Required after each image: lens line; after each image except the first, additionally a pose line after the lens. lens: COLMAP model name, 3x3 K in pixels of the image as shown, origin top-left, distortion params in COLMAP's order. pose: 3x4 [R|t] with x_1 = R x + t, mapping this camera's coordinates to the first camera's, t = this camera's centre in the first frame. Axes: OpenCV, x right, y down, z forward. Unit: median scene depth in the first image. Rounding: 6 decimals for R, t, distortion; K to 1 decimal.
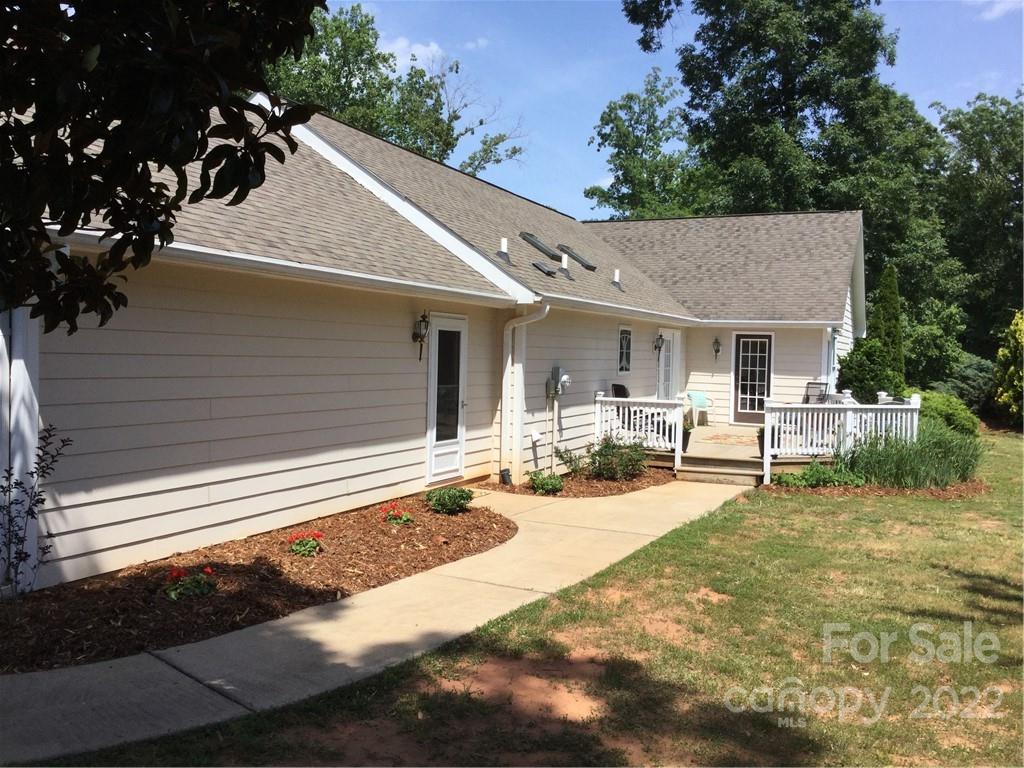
lens RADIAL K [[933.9, 0, 493.1], [0, 933.9, 388.1], [0, 0, 1]] dist [0.005693, 0.189231]
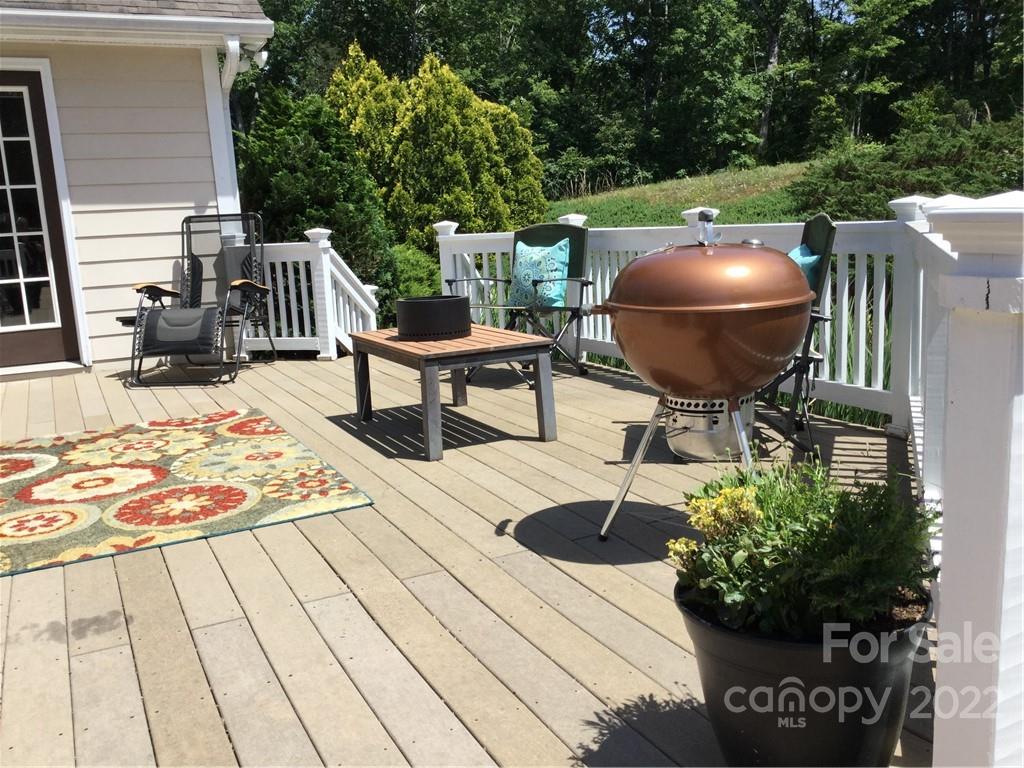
lens RADIAL K [[924.9, 0, 506.6], [0, 924.9, 386.0], [0, 0, 1]] dist [0.125491, -0.239869]
pose [[0.631414, -0.197428, 0.749892, 0.147280], [0.100196, 0.979712, 0.173569, 0.006140], [-0.768946, -0.034457, 0.638385, 0.698343]]
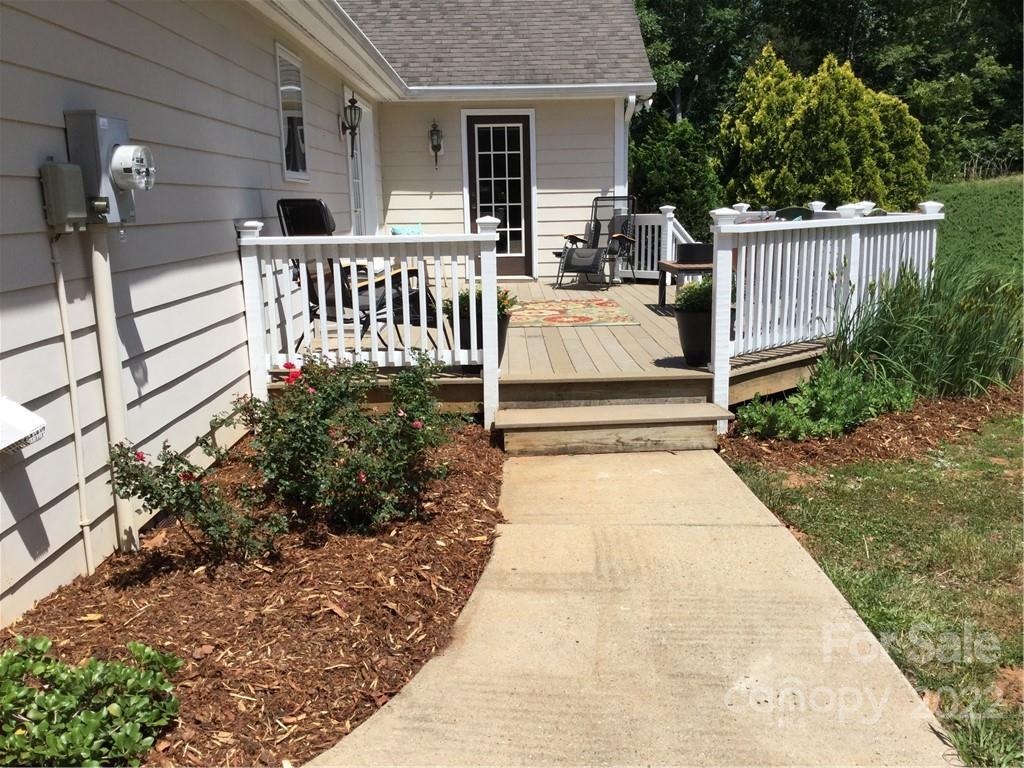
lens RADIAL K [[924.9, 0, 506.6], [0, 924.9, 386.0], [0, 0, 1]] dist [0.125491, -0.239869]
pose [[0.907183, -0.123299, 0.402265, 0.041060], [0.059713, 0.984149, 0.166990, 0.009232], [-0.416478, -0.127471, 0.900165, 0.490833]]
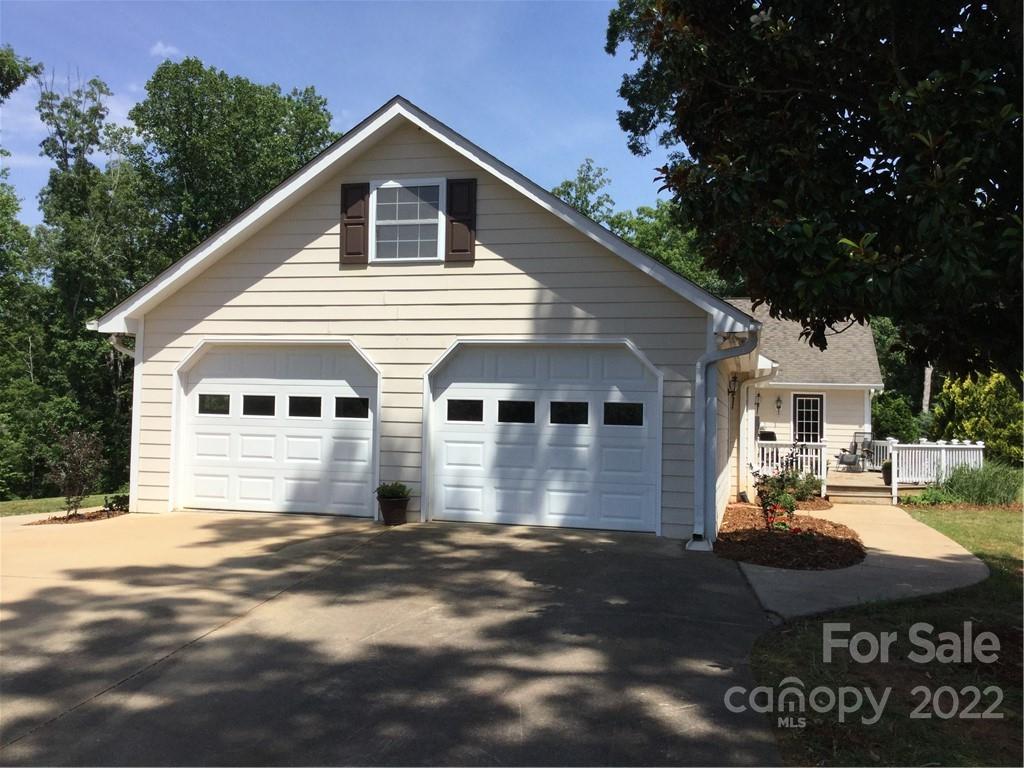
lens RADIAL K [[924.9, 0, 506.6], [0, 924.9, 386.0], [0, 0, 1]] dist [0.125491, -0.239869]
pose [[0.985016, 0.003306, 0.172430, -0.345117], [0.008995, 0.997471, -0.070507, 0.016736], [-0.172227, 0.071002, 0.982495, -0.166117]]
